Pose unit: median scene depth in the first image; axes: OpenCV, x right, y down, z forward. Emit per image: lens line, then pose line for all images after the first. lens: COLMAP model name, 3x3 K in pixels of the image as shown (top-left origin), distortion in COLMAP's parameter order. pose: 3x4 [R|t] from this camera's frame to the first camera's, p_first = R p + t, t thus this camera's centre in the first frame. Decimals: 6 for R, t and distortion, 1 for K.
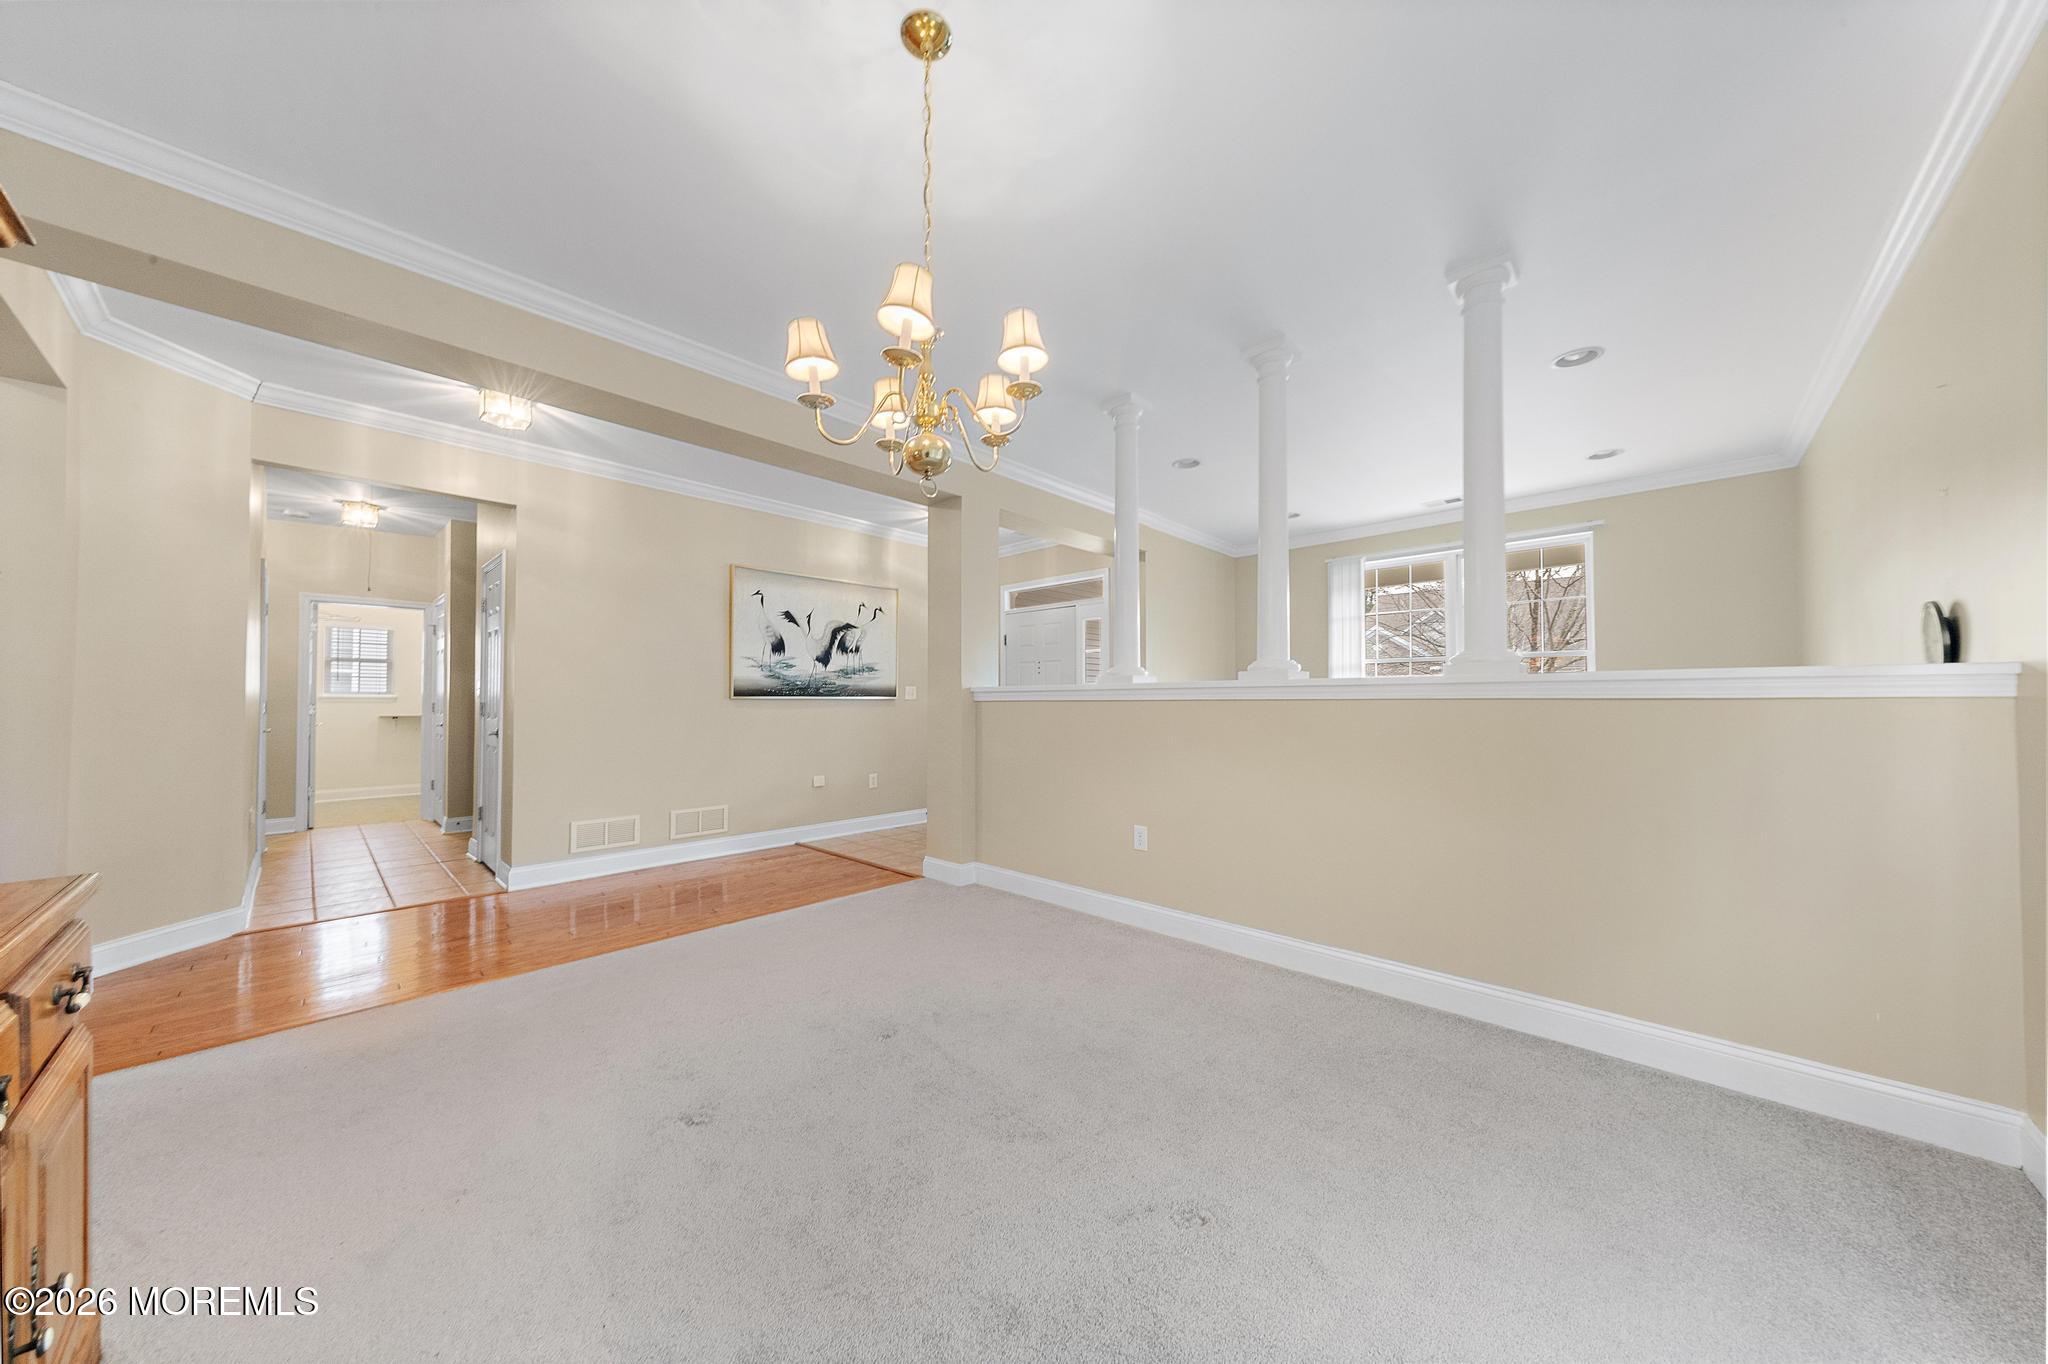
lens RADIAL K [[683.0, 0, 1013.8], [0, 683.0, 687.6], [0, 0, 1]] dist [0.007253, 0.000033]
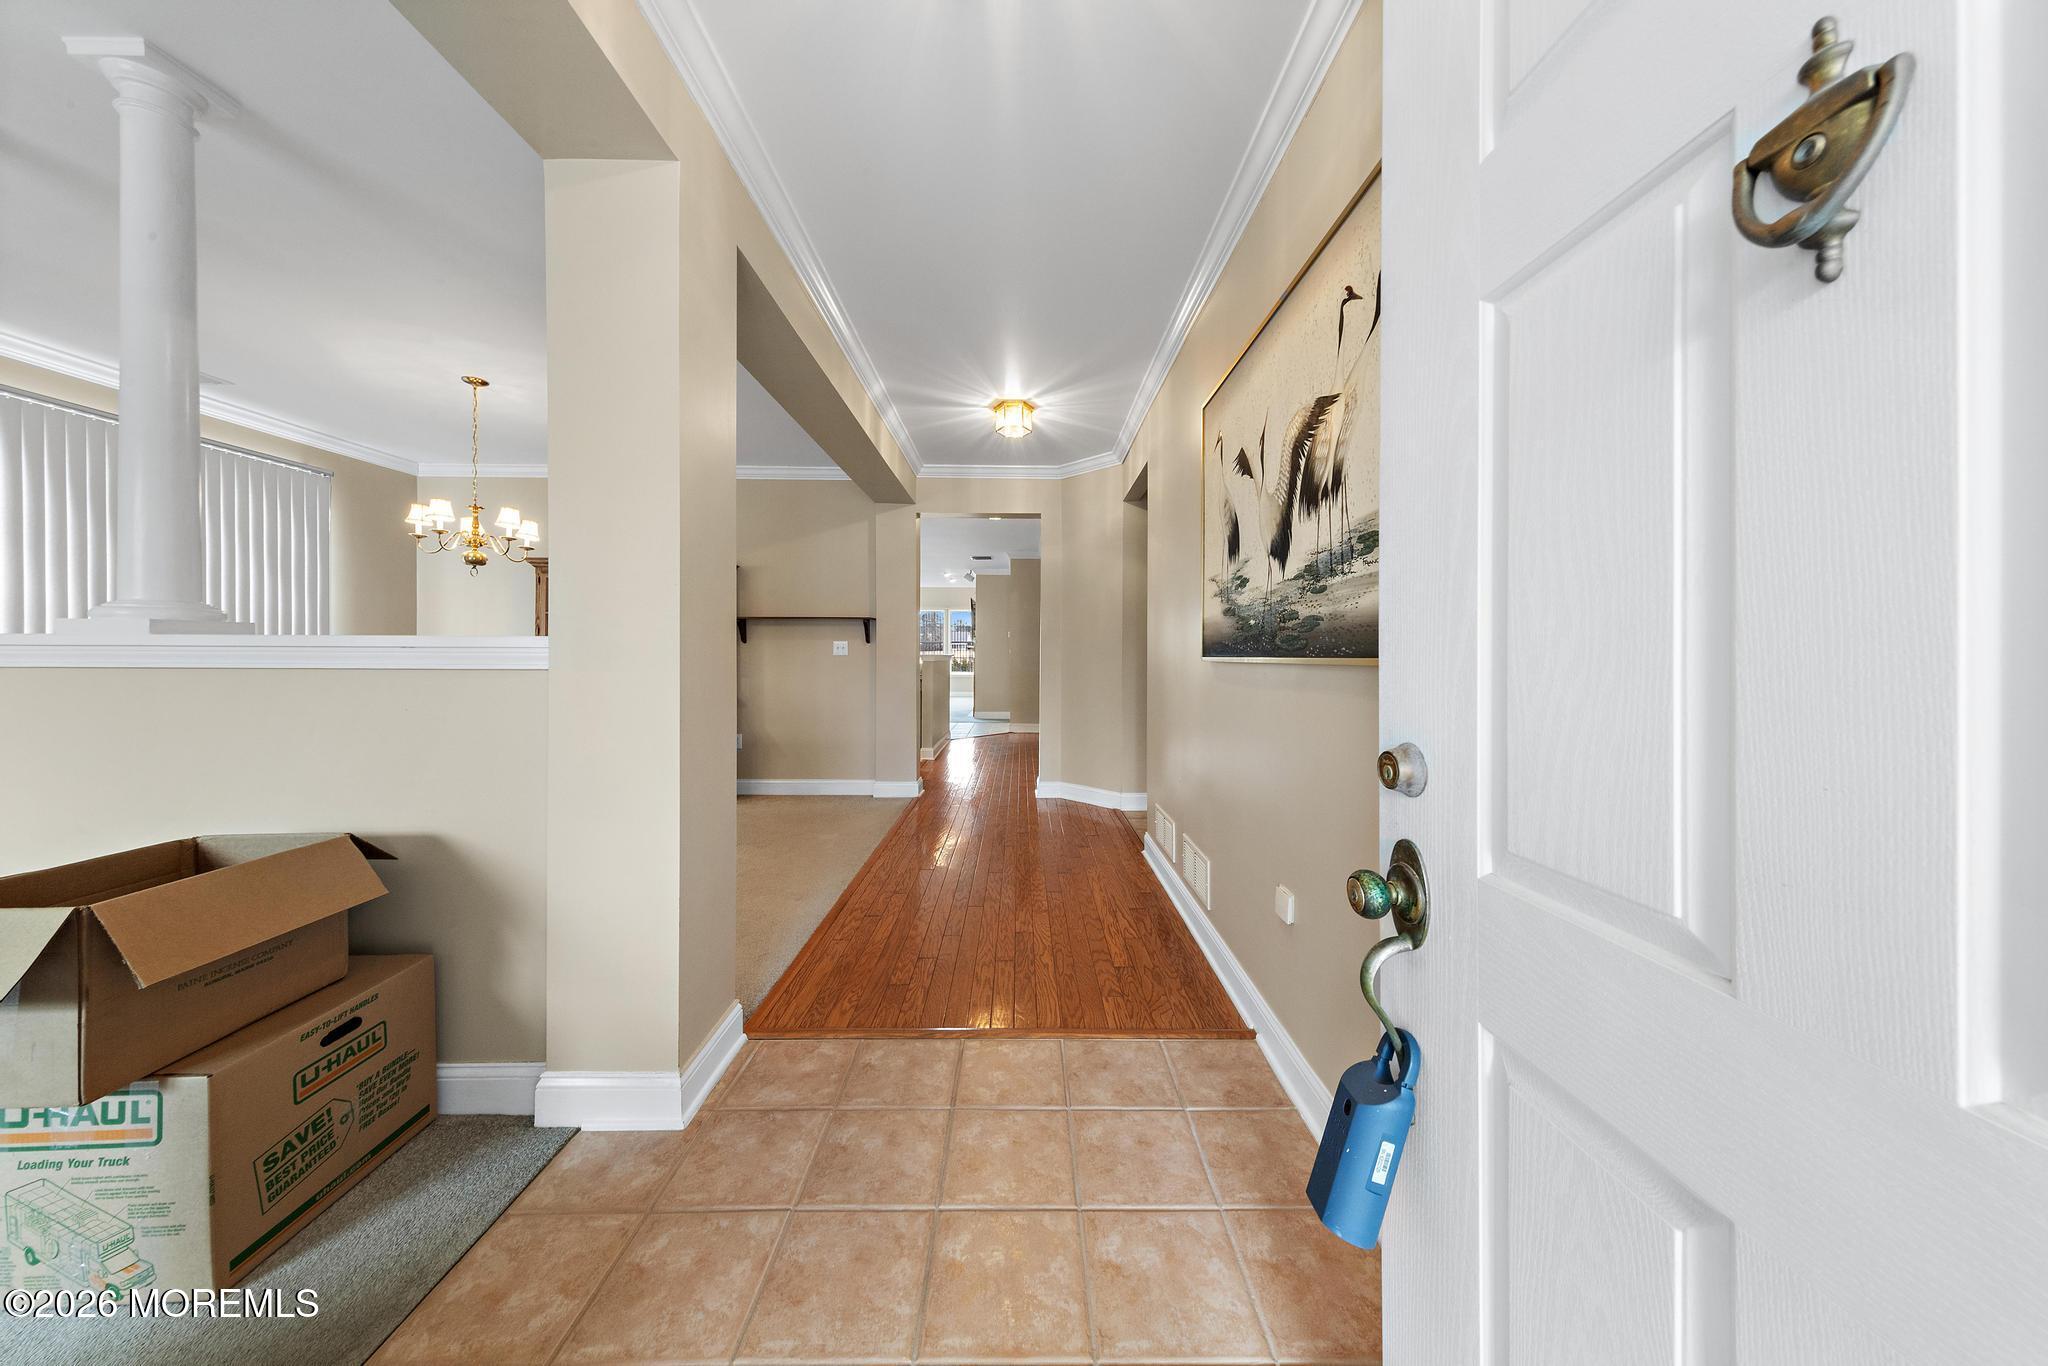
lens RADIAL K [[642.5, 0, 1033.2], [0, 642.5, 654.4], [0, 0, 1]] dist [0.002693, 0.000031]
pose [[-0.702536, -0.003007, -0.711642, 0.033731], [0.011394, 0.999815, -0.015473, 0.015795], [0.711557, -0.018979, -0.702372, 1.148562]]
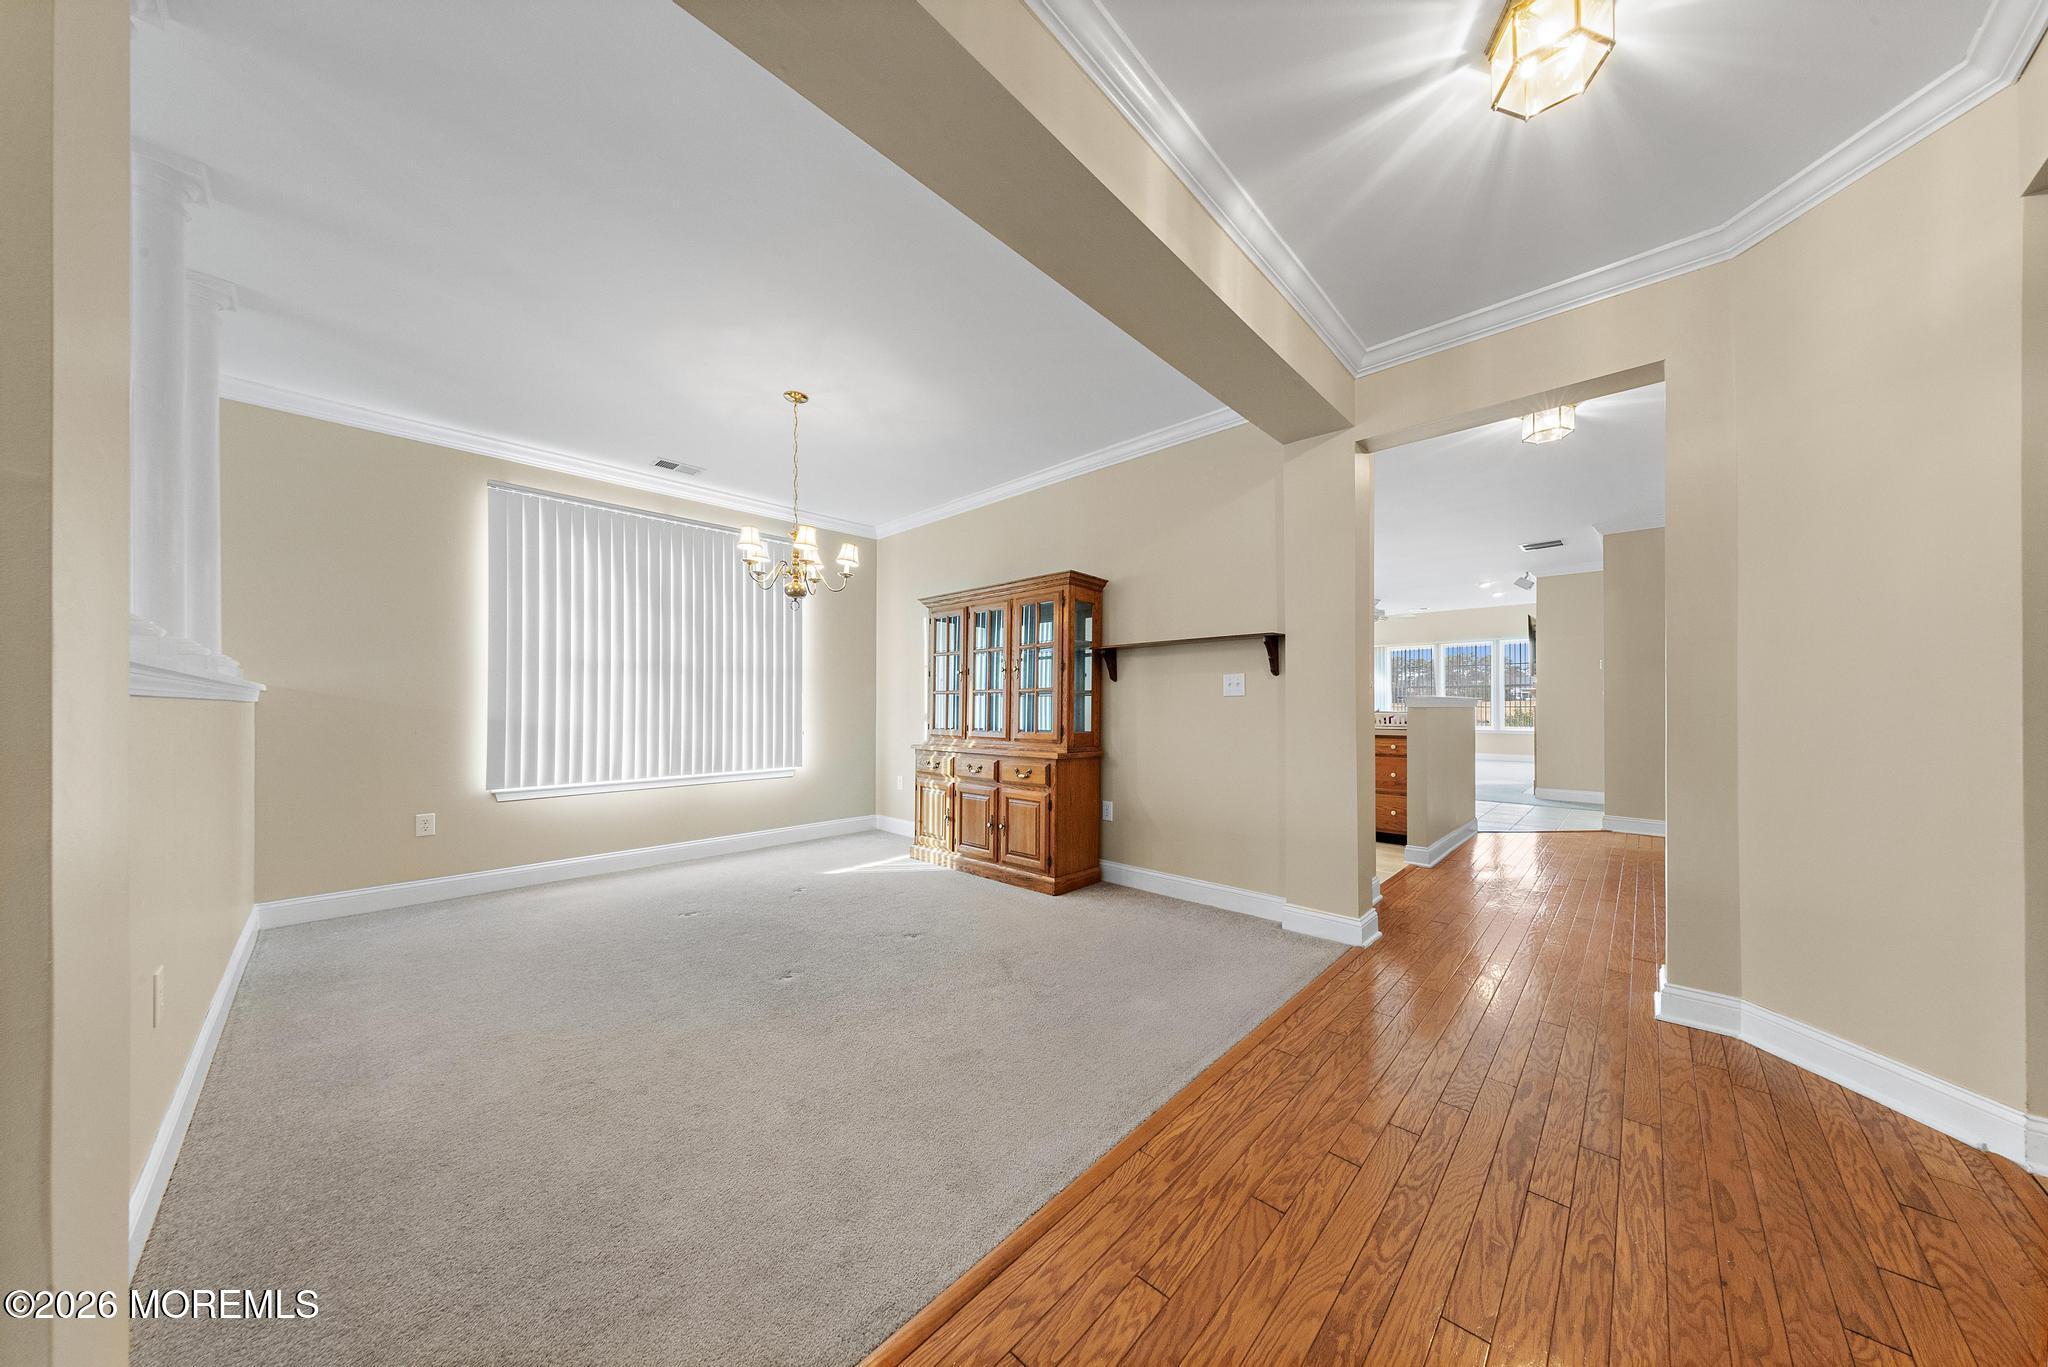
lens RADIAL K [[642.5, 0, 1040.7], [0, 642.5, 703.5], [0, 0, 1]] dist [0.002693, 0.000031]
pose [[-0.999791, 0.002105, -0.020333, -0.248619], [0.002611, 0.999687, -0.024886, 0.021645], [0.020274, -0.024934, -0.999484, 0.886209]]
